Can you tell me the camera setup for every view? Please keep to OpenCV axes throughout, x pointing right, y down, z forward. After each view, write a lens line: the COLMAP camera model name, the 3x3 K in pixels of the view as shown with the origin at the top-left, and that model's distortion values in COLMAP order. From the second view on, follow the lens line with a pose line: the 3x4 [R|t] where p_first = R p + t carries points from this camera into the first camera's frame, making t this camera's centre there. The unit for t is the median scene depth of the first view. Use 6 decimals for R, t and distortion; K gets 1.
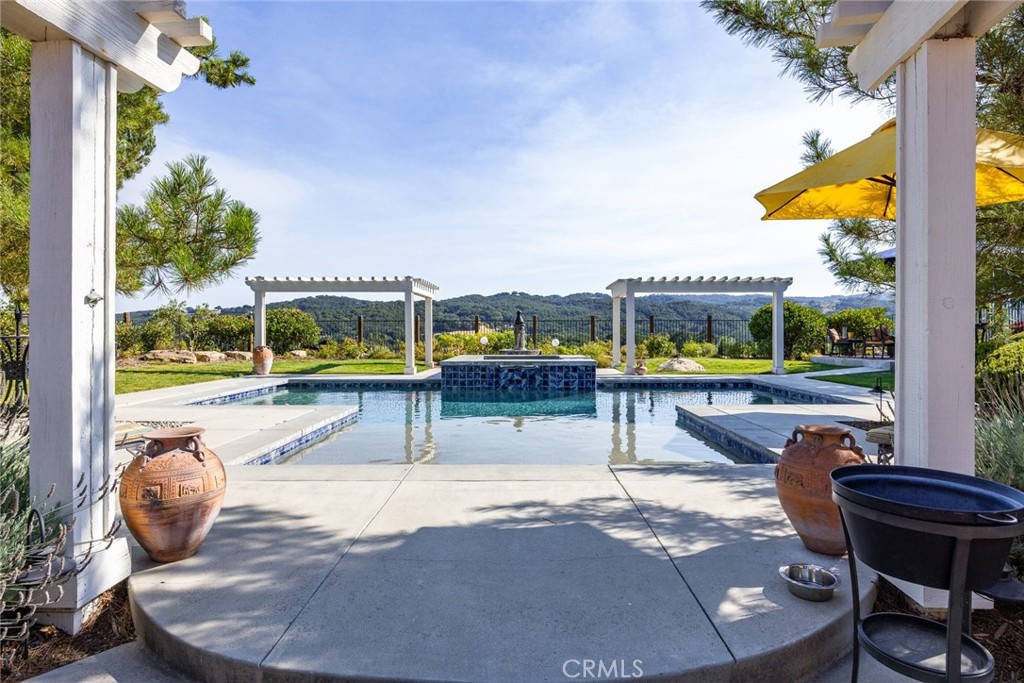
lens RADIAL K [[514.5, 0, 515.0], [0, 514.5, 338.1], [0, 0, 1]] dist [0.000577, 0.000061]
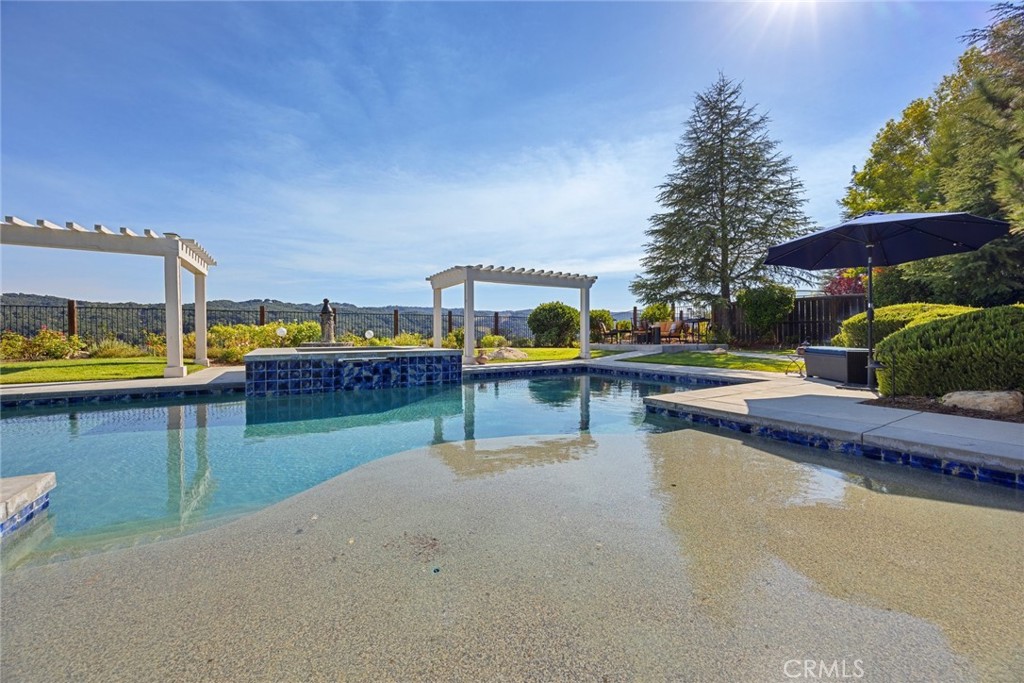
lens RADIAL K [[386.1, 0, 506.1], [0, 386.1, 338.8], [0, 0, 1]] dist [-0.010621, -0.000095]
pose [[0.849928, -0.006075, 0.526863, -0.082818], [0.006312, 0.999979, 0.001348, 0.018083], [-0.526861, 0.002180, 0.849949, 0.286138]]
